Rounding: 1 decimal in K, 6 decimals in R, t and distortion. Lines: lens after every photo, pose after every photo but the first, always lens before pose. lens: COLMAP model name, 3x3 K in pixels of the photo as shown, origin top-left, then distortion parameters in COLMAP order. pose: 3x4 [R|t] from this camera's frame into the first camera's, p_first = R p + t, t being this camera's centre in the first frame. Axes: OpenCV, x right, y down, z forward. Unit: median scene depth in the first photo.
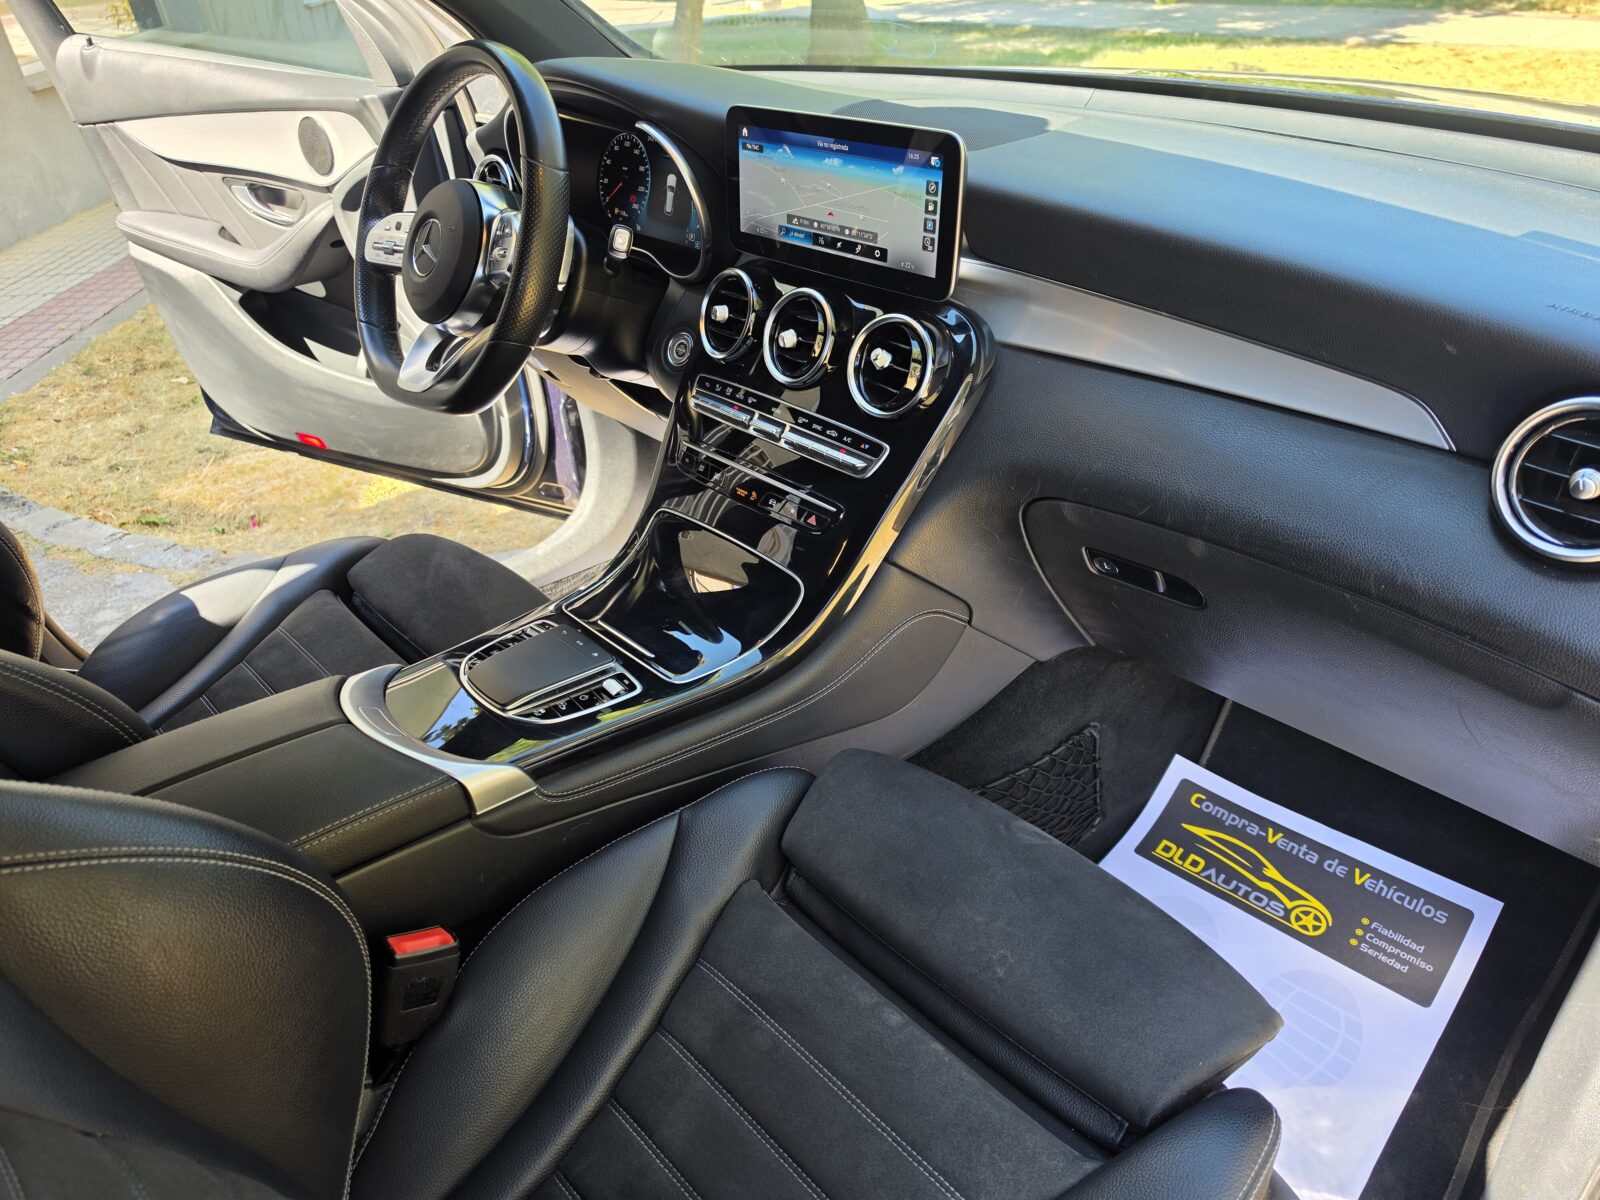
lens RADIAL K [[1119.8, 0, 813.0], [0, 1119.8, 628.7], [0, 0, 1]] dist [0.018715, -0.029294]
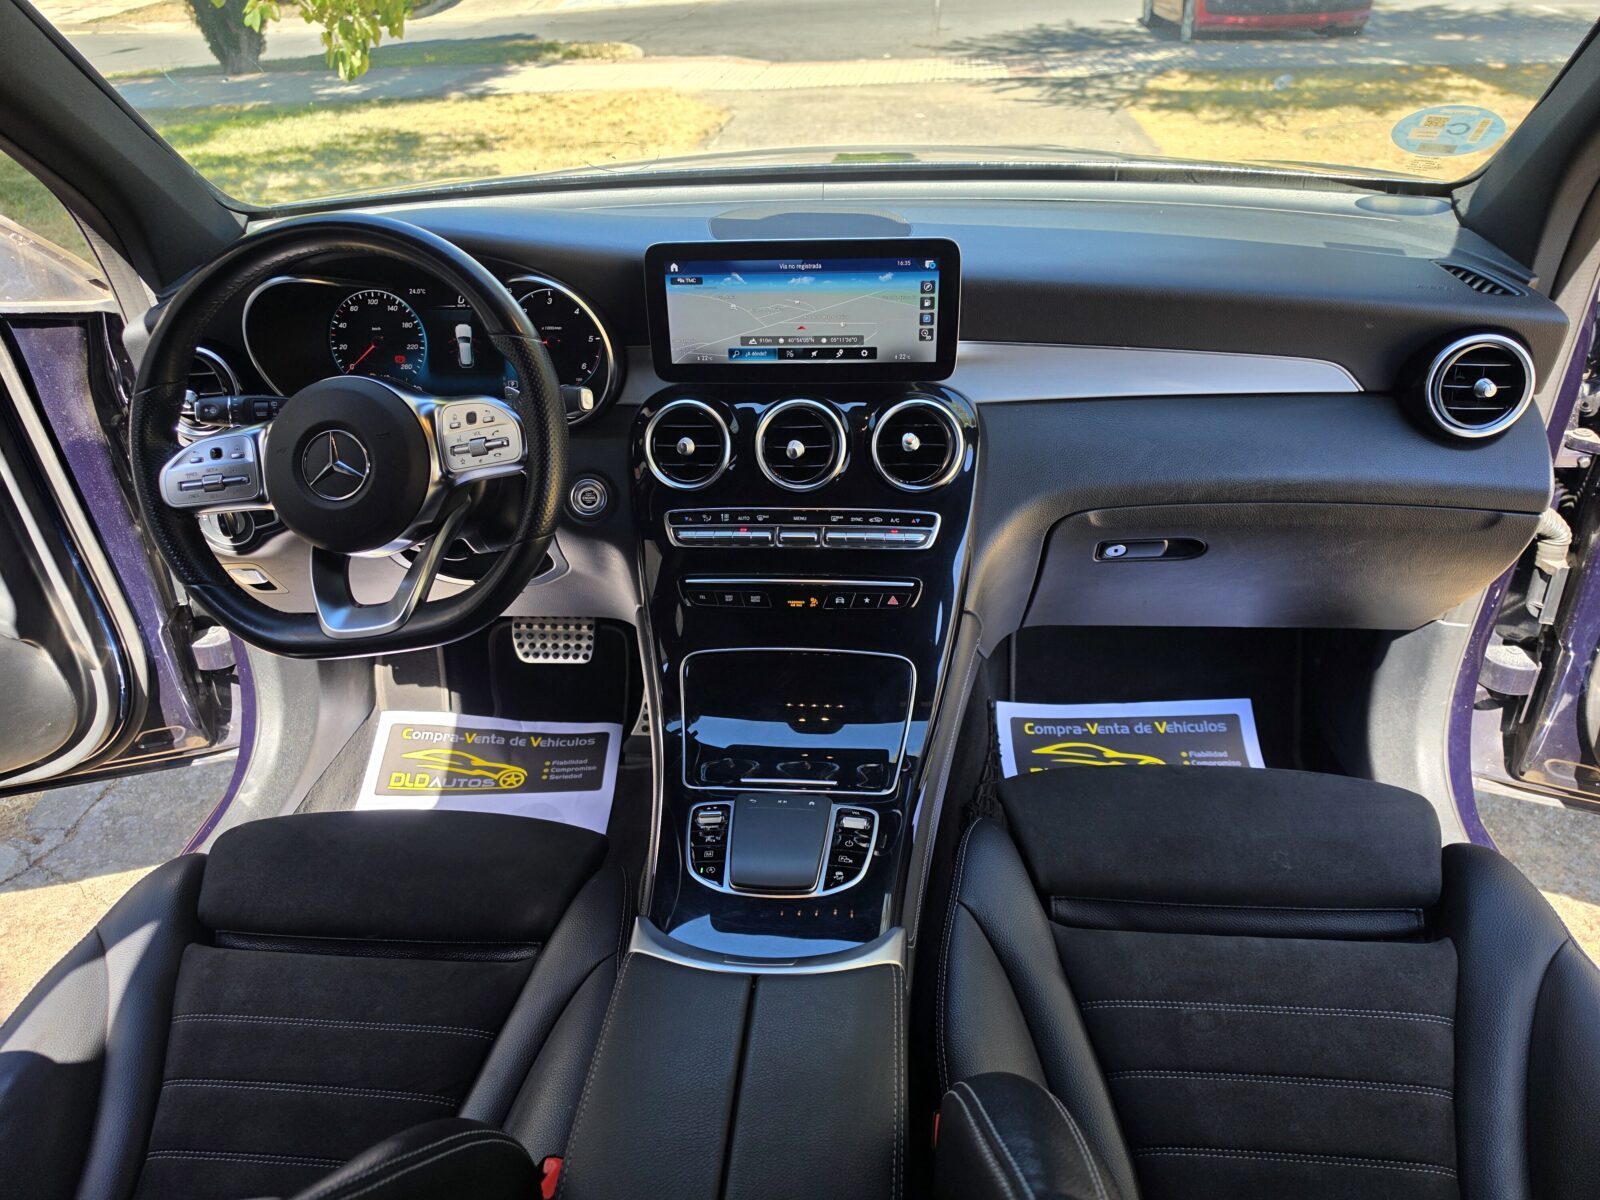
lens RADIAL K [[1119.8, 0, 798.9], [0, 1119.8, 602.7], [0, 0, 1]] dist [0.018715, -0.029294]
pose [[0.738635, -0.337631, 0.583459, -0.664918], [0.371325, 0.926164, 0.065862, -0.192690], [-0.562616, 0.168005, 0.809468, 0.183095]]
